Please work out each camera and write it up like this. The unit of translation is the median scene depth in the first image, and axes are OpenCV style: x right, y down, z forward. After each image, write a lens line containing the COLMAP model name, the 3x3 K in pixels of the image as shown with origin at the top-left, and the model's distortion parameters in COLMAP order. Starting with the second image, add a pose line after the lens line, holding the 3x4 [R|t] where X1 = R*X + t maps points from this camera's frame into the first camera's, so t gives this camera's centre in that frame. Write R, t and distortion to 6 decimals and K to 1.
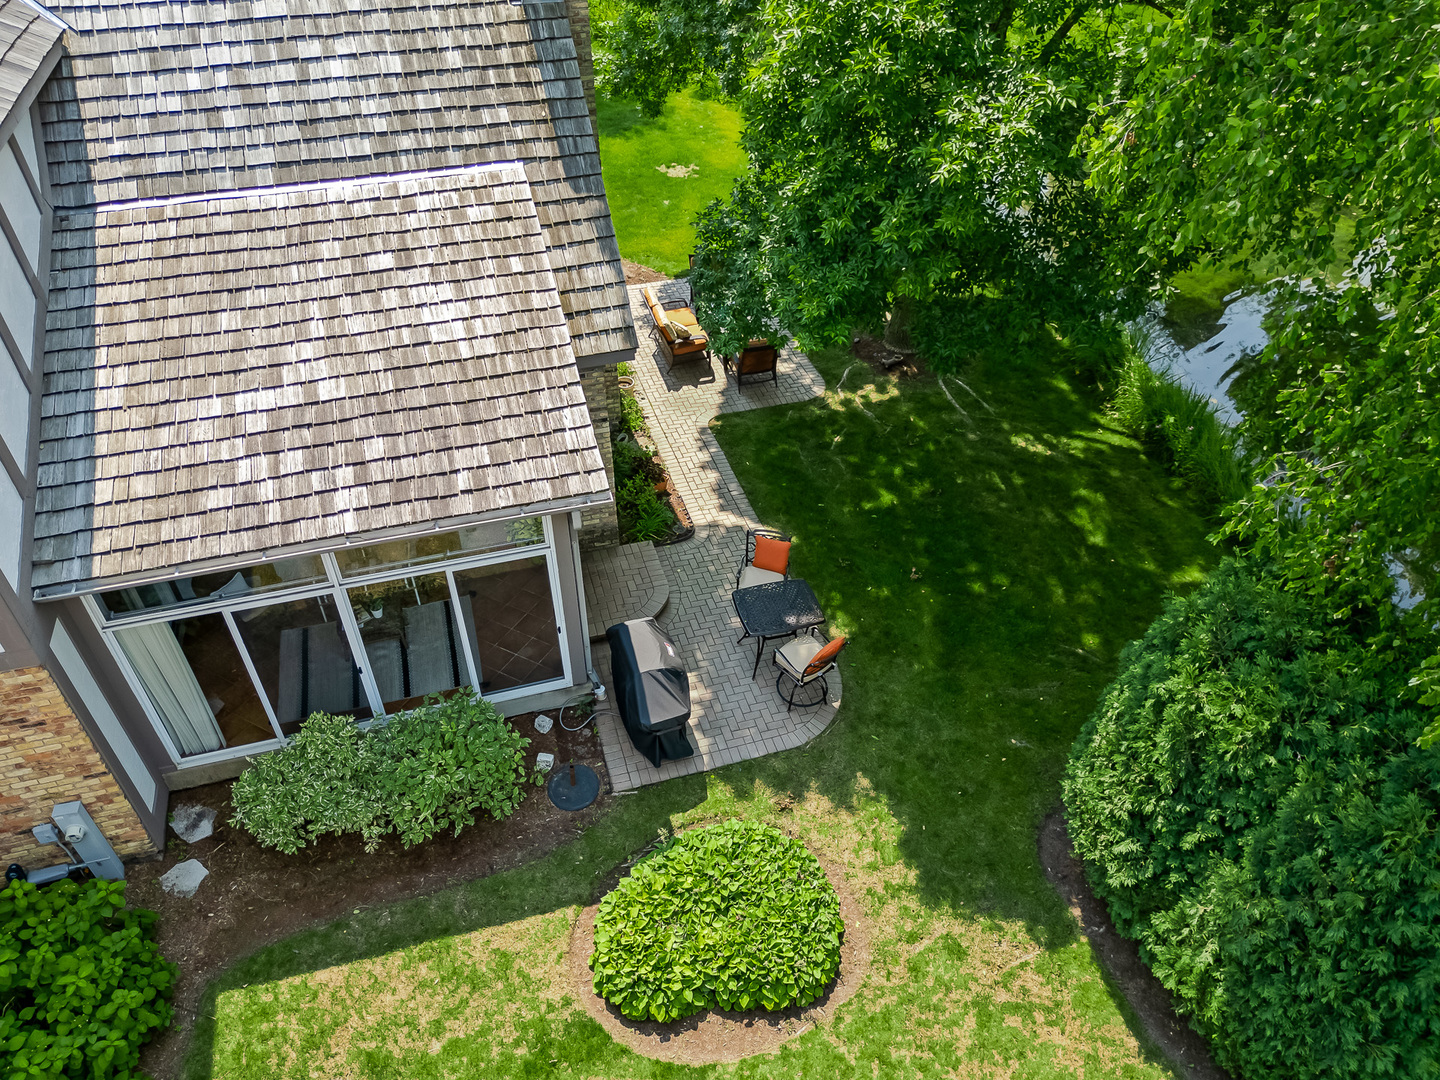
lens RADIAL K [[1027.1, 0, 717.4], [0, 1027.1, 540.9], [0, 0, 1]] dist [0.070299, -0.078822]
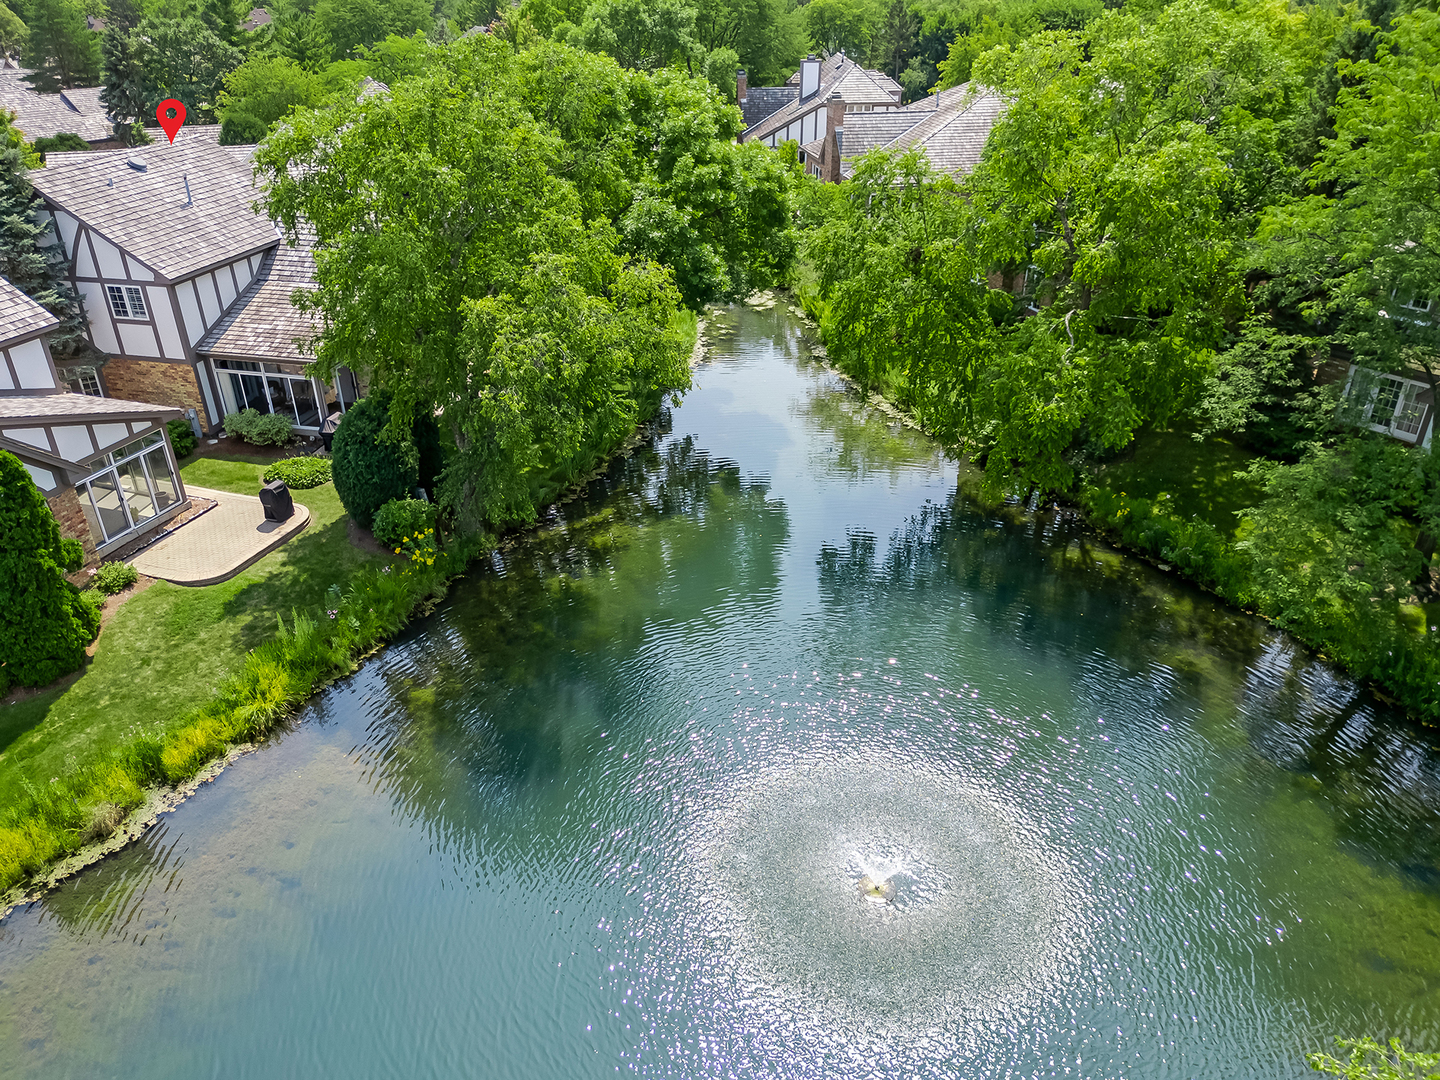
lens RADIAL K [[1027.1, 0, 717.4], [0, 1027.1, 540.9], [0, 0, 1]] dist [0.070299, -0.078822]
pose [[0.877001, 0.231994, -0.420770, 2.723051], [-0.313343, 0.940023, -0.134805, 0.582668], [0.364260, 0.250069, 0.897095, -1.604153]]
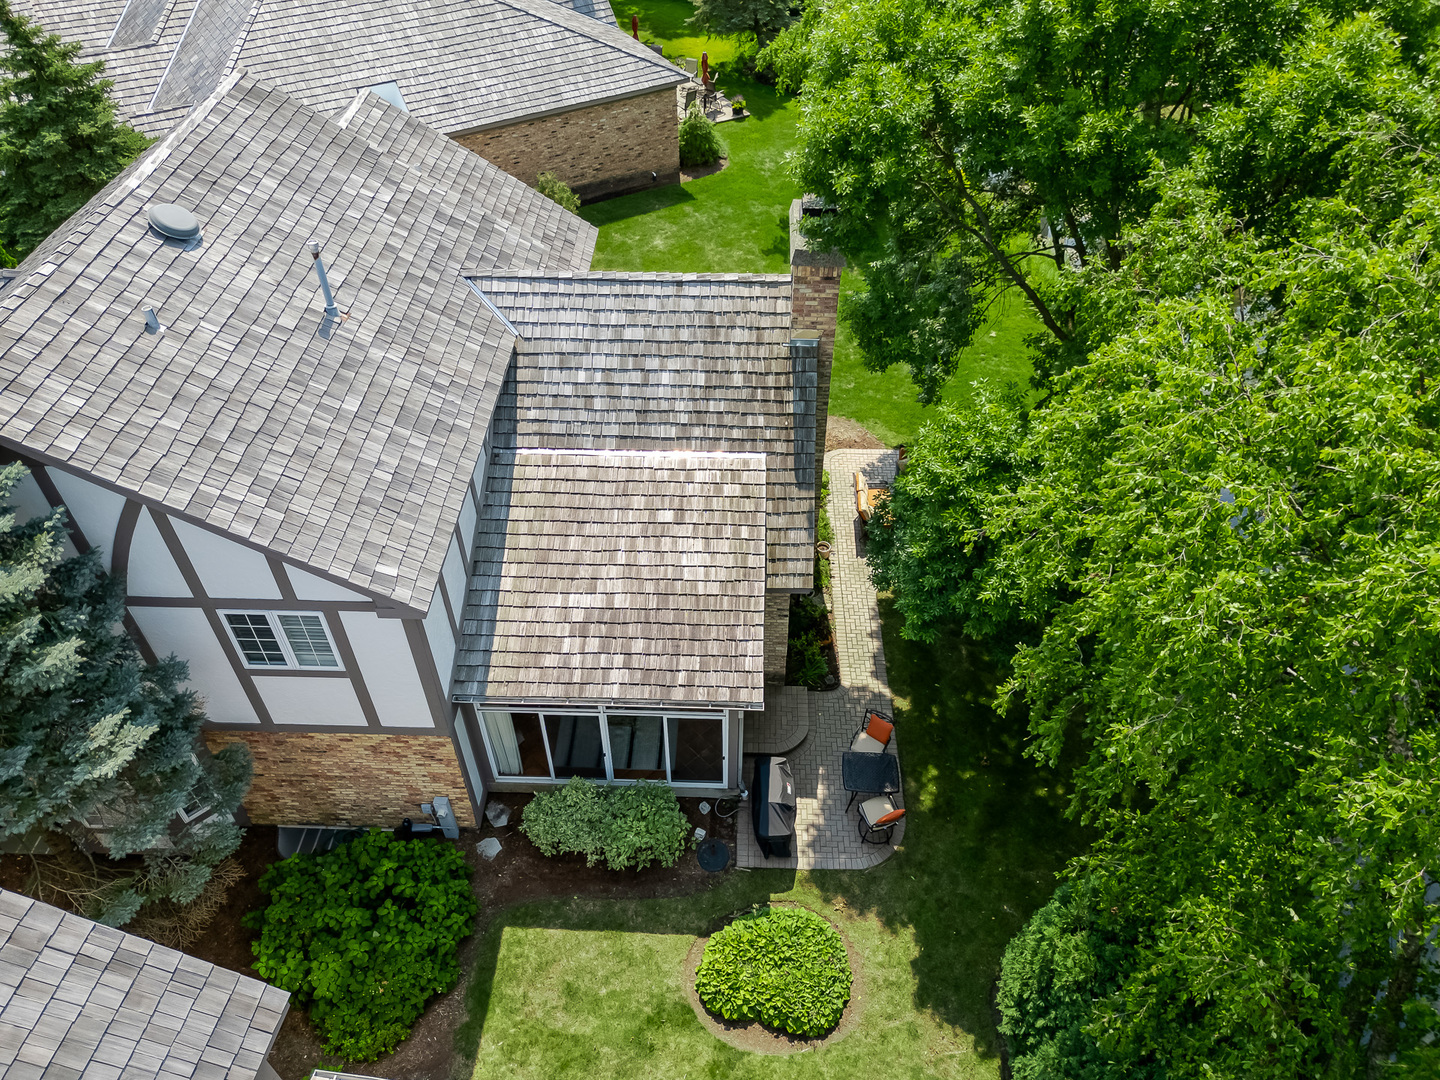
lens RADIAL K [[1027.1, 0, 717.4], [0, 1027.1, 540.9], [0, 0, 1]] dist [0.070299, -0.078822]
pose [[0.950607, 0.213700, -0.225121, 0.128599], [-0.202226, 0.976605, 0.073129, -0.372718], [0.235482, -0.023992, 0.971583, -0.565571]]
